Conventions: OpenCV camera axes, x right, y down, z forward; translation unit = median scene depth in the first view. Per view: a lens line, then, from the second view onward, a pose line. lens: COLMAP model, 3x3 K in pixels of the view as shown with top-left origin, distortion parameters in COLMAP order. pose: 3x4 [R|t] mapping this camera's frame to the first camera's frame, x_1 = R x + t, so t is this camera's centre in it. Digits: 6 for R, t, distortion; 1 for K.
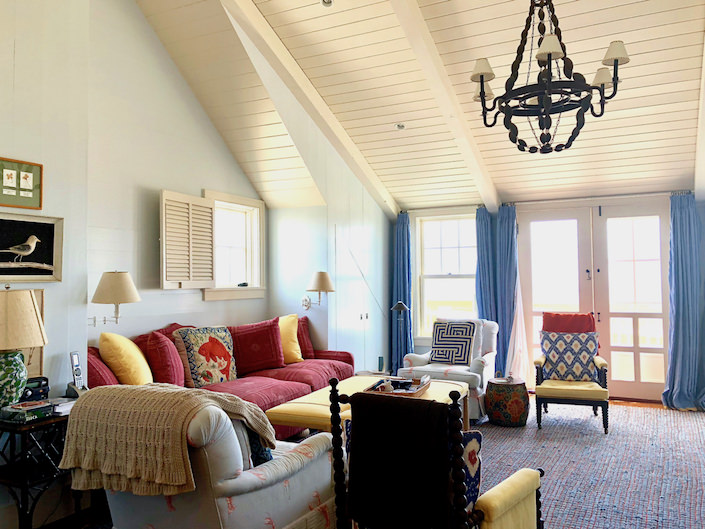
lens RADIAL K [[574.1, 0, 353.5], [0, 574.1, 249.1], [0, 0, 1]] dist [0.010327, 0.006051]
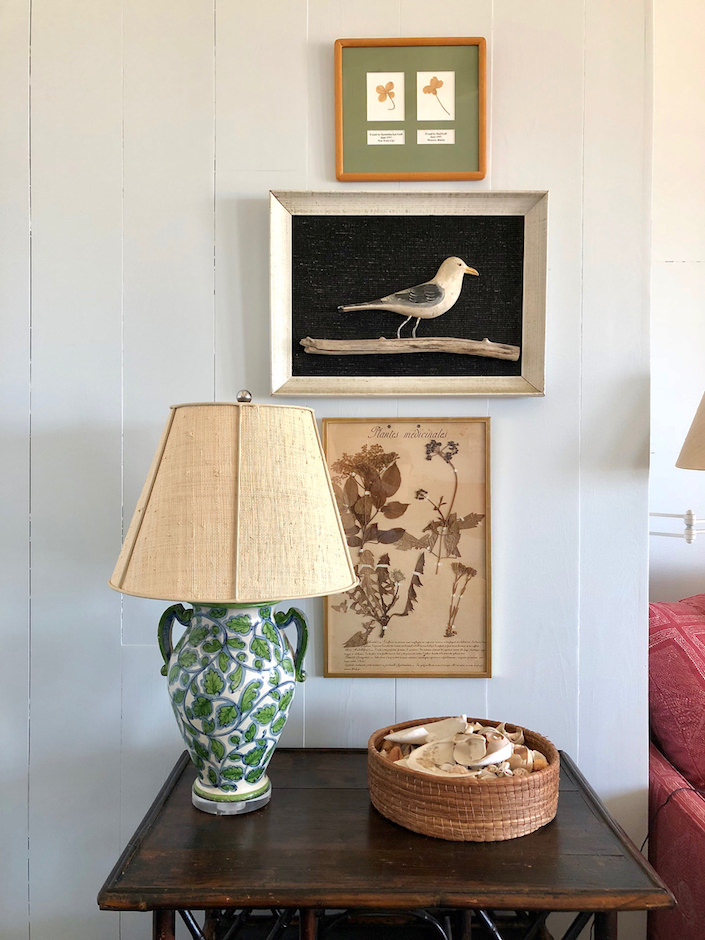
lens RADIAL K [[794.1, 0, 352.5], [0, 794.1, 470.0], [0, 0, 1]] dist [0.002236, -0.008814]
pose [[0.445013, 0.035910, -0.894804, -0.157575], [0.043415, 0.997156, 0.061609, 0.066309], [0.894471, -0.066265, 0.442188, 0.707235]]
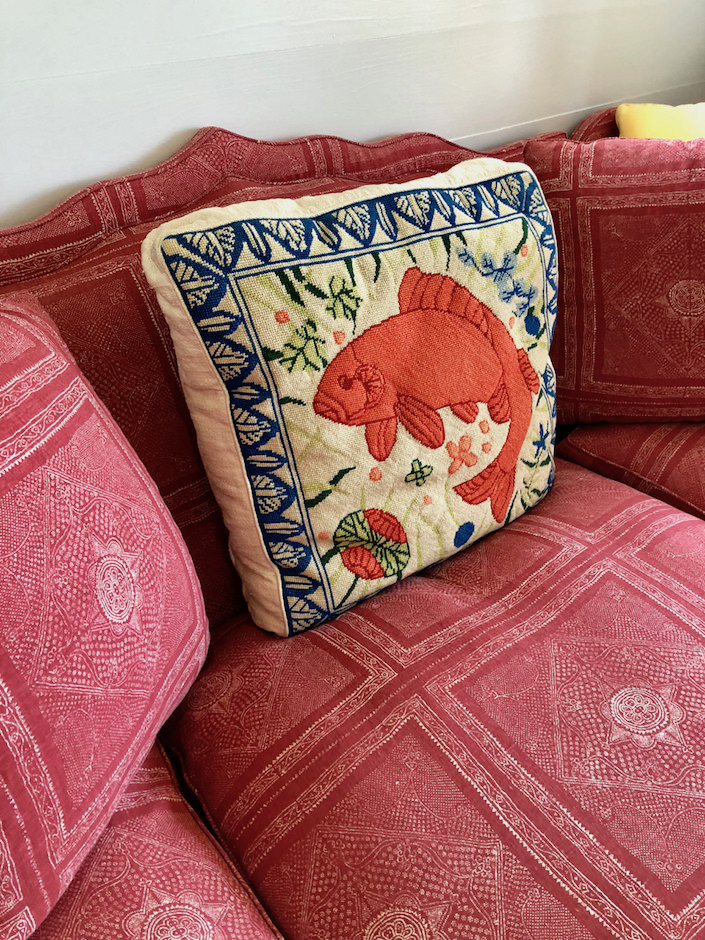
lens RADIAL K [[794.1, 0, 352.5], [0, 794.1, 470.0], [0, 0, 1]] dist [0.002236, -0.008814]
pose [[0.920464, 0.248772, -0.301426, -0.283072], [0.007903, 0.759247, 0.650754, 0.091375], [0.390746, -0.601378, 0.696894, 1.223158]]
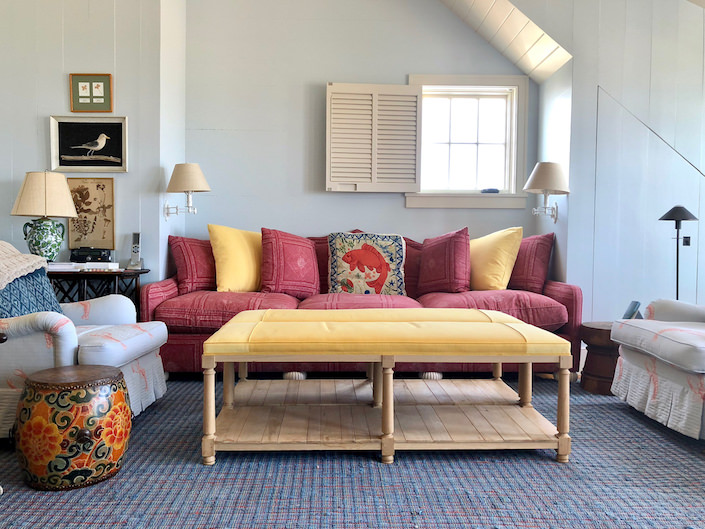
lens RADIAL K [[595.6, 0, 352.5], [0, 595.6, 264.5], [0, 0, 1]] dist [0.002236, -0.008814]
pose [[0.469431, 0.055388, -0.881230, 0.795540], [0.034755, 0.996098, 0.081121, 0.162570], [0.882285, -0.068708, 0.465675, 0.828074]]
